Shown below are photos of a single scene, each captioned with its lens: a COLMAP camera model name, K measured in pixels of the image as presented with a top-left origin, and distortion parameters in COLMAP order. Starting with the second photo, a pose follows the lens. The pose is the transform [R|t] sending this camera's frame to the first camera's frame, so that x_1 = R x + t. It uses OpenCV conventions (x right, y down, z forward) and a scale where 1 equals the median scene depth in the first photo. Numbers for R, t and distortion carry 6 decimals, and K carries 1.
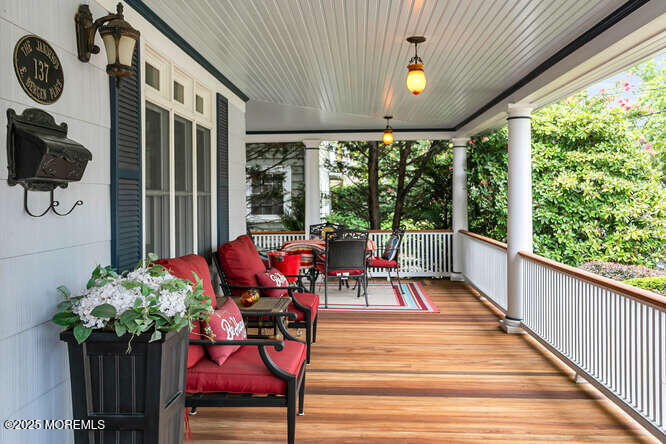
lens RADIAL K [[552.4, 0, 332.9], [0, 552.4, 222.9], [0, 0, 1]] dist [0.008850, 0.006305]
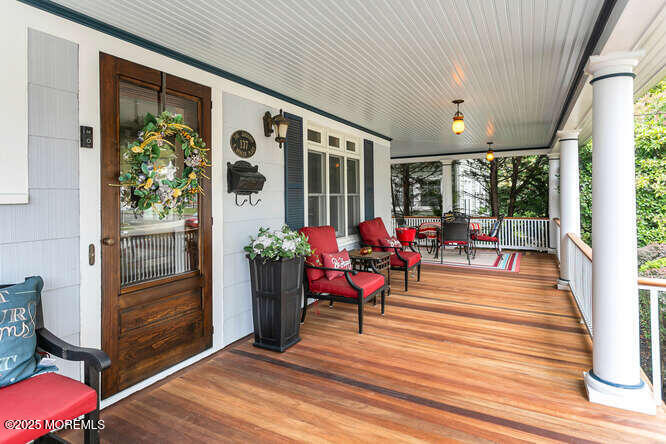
lens RADIAL K [[330.0, 0, 320.7], [0, 330.0, 214.5], [0, 0, 1]] dist [-0.000501, 0.000329]
pose [[0.906900, 0.018436, -0.420942, 0.197153], [-0.013801, 0.999806, 0.014055, 0.000254], [0.421119, -0.006937, 0.906979, -0.076303]]
